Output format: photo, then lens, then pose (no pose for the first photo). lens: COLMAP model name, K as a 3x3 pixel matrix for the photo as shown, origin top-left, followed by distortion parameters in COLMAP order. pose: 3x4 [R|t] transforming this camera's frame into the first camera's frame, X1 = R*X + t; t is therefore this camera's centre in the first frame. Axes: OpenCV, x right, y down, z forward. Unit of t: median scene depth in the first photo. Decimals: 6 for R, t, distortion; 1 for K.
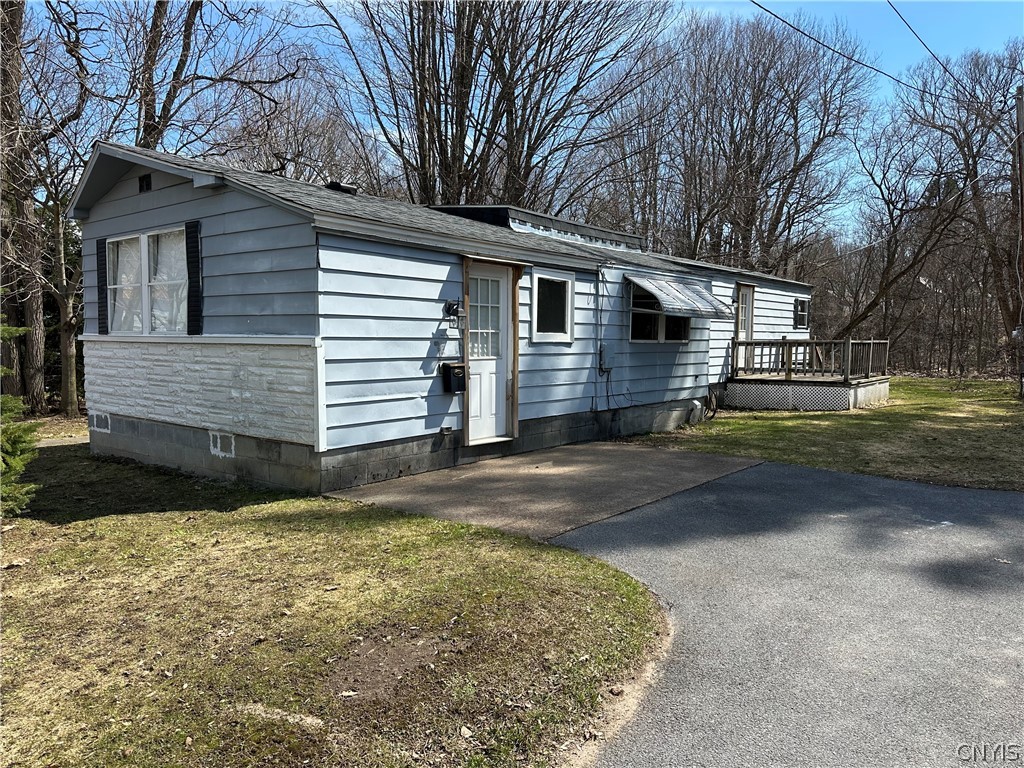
lens RADIAL K [[716.5, 0, 512.0], [0, 716.5, 384.0], [0, 0, 1]] dist [0.037945, -0.002032]
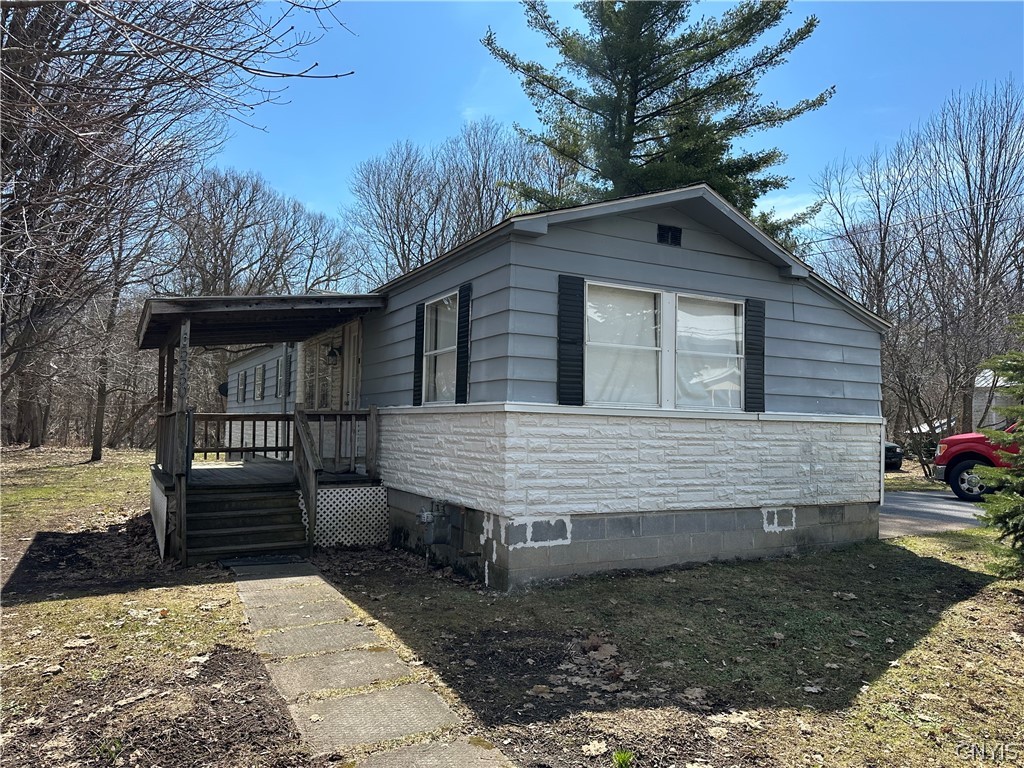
lens RADIAL K [[716.5, 0, 512.0], [0, 716.5, 384.0], [0, 0, 1]] dist [0.037945, -0.002032]
pose [[0.390787, 0.055142, 0.918828, -0.501238], [0.040699, 0.996193, -0.077095, -0.014770], [-0.919581, 0.067523, 0.387054, 0.313001]]
